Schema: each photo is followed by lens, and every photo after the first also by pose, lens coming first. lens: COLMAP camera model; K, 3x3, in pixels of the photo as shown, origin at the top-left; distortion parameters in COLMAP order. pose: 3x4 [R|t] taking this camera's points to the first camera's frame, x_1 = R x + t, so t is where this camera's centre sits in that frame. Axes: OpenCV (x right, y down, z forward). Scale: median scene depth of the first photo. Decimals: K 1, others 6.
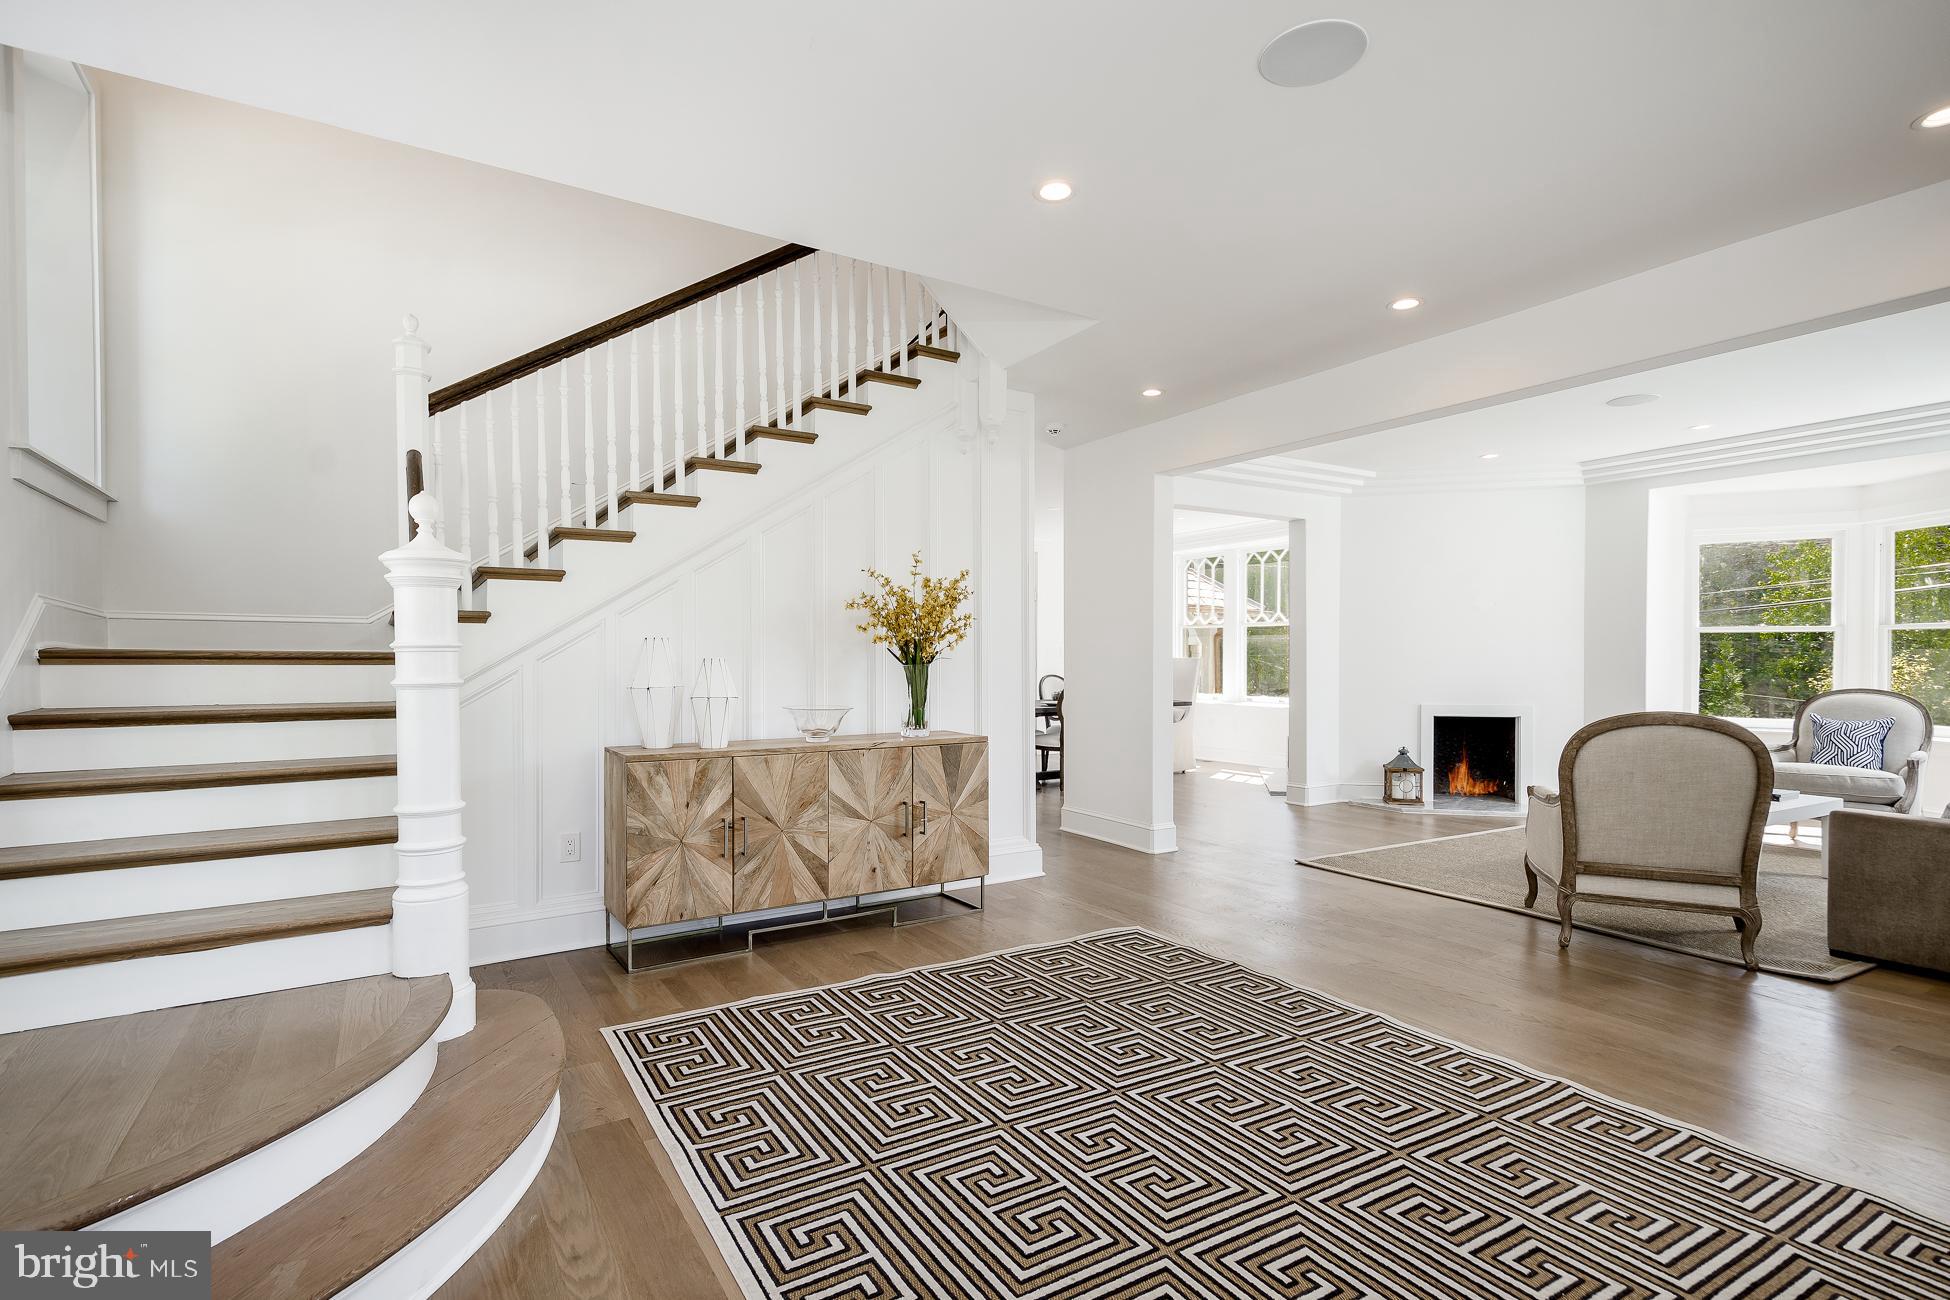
lens RADIAL K [[940.4, 0, 962.4], [0, 940.4, 654.8], [0, 0, 1]] dist [0.001726, -0.002797]
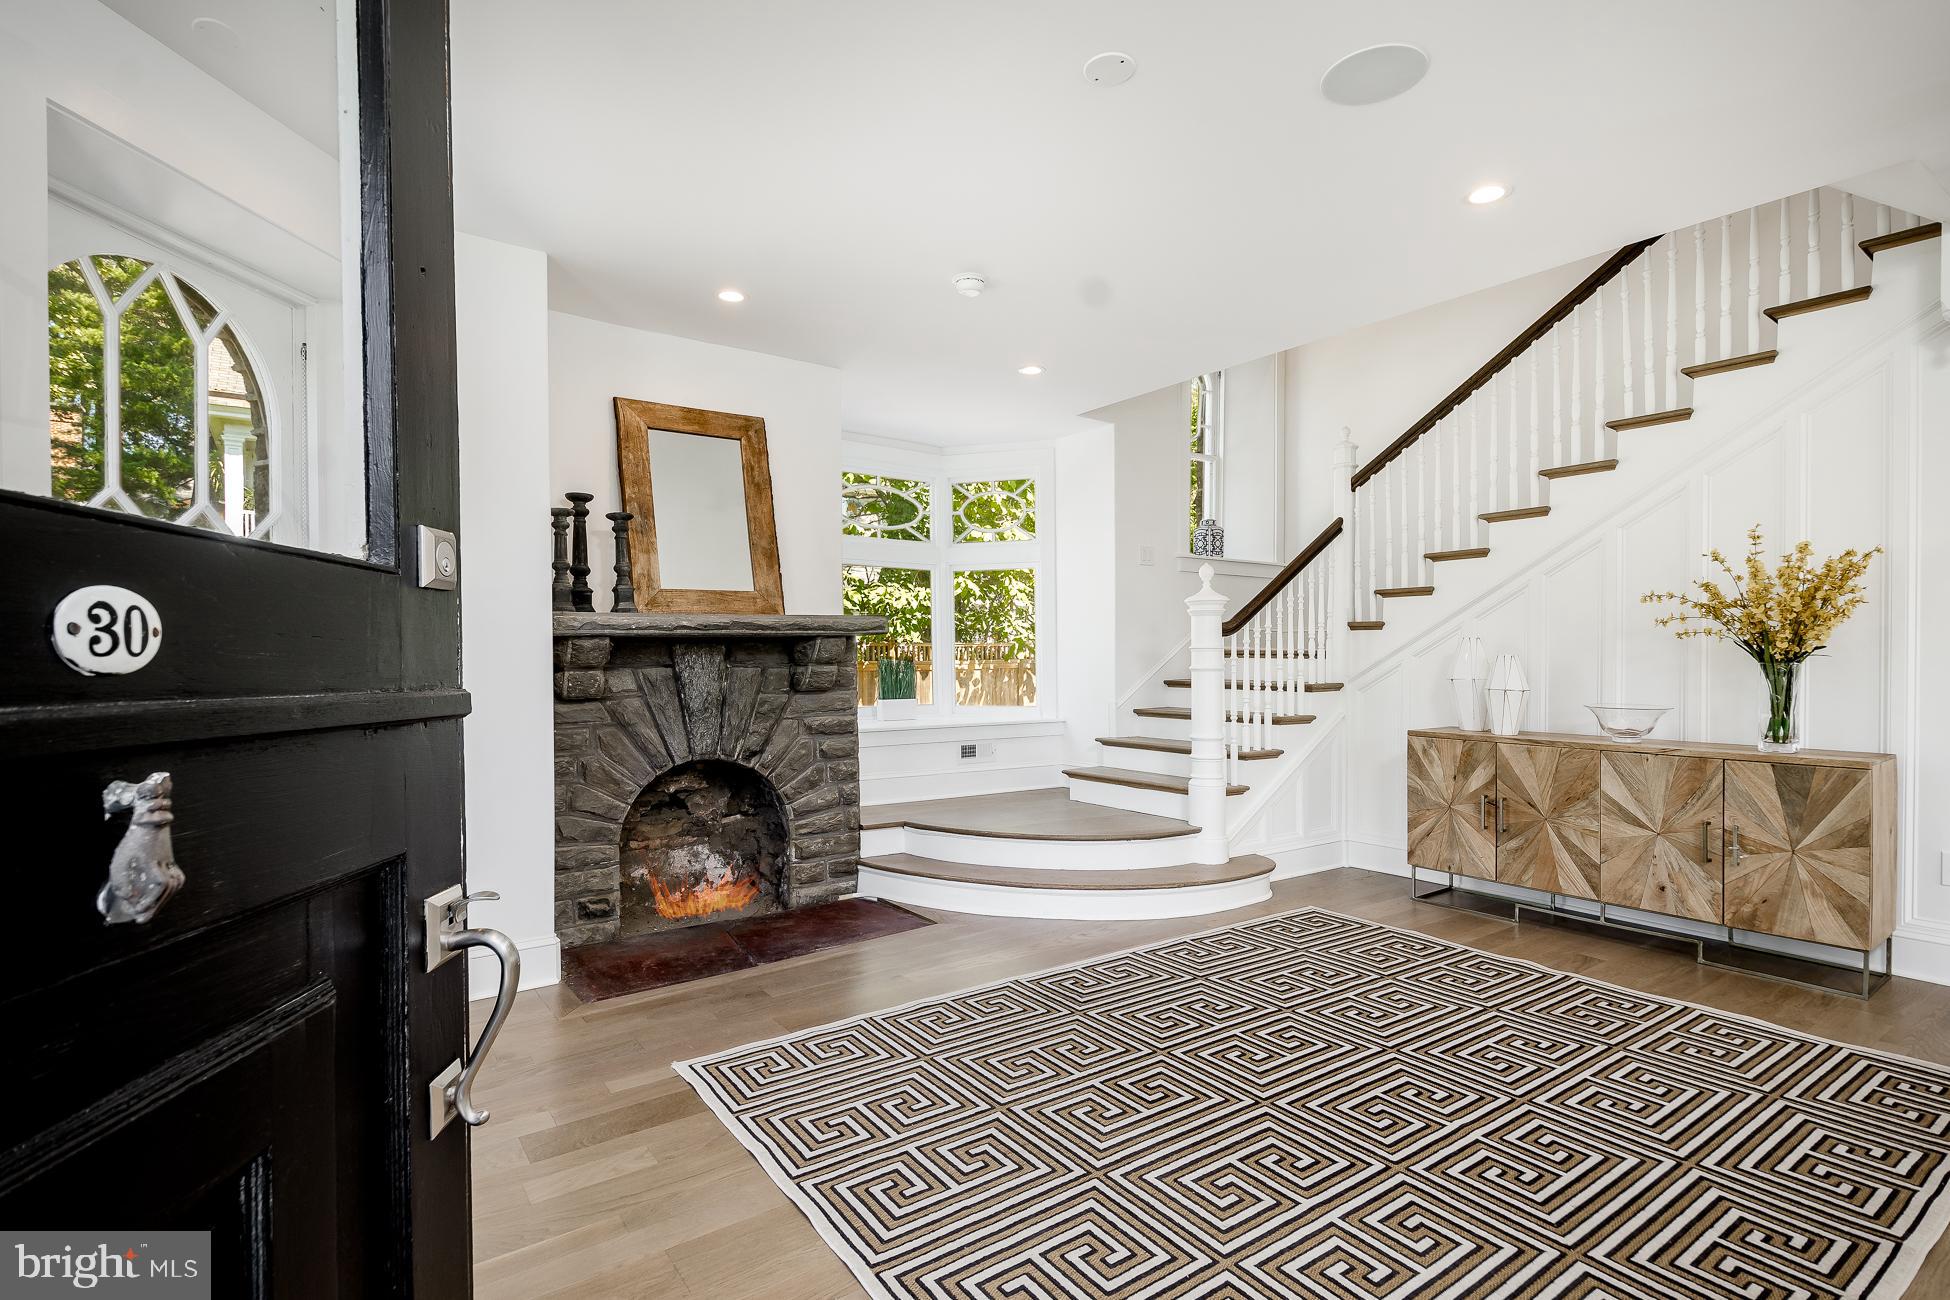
lens RADIAL K [[940.4, 0, 972.6], [0, 940.4, 657.5], [0, 0, 1]] dist [0.001726, -0.002797]
pose [[0.051892, 0.001205, -0.998652, 0.797016], [0.000827, 0.999999, 0.001249, 0.004663], [0.998652, -0.000891, 0.051891, 0.296926]]
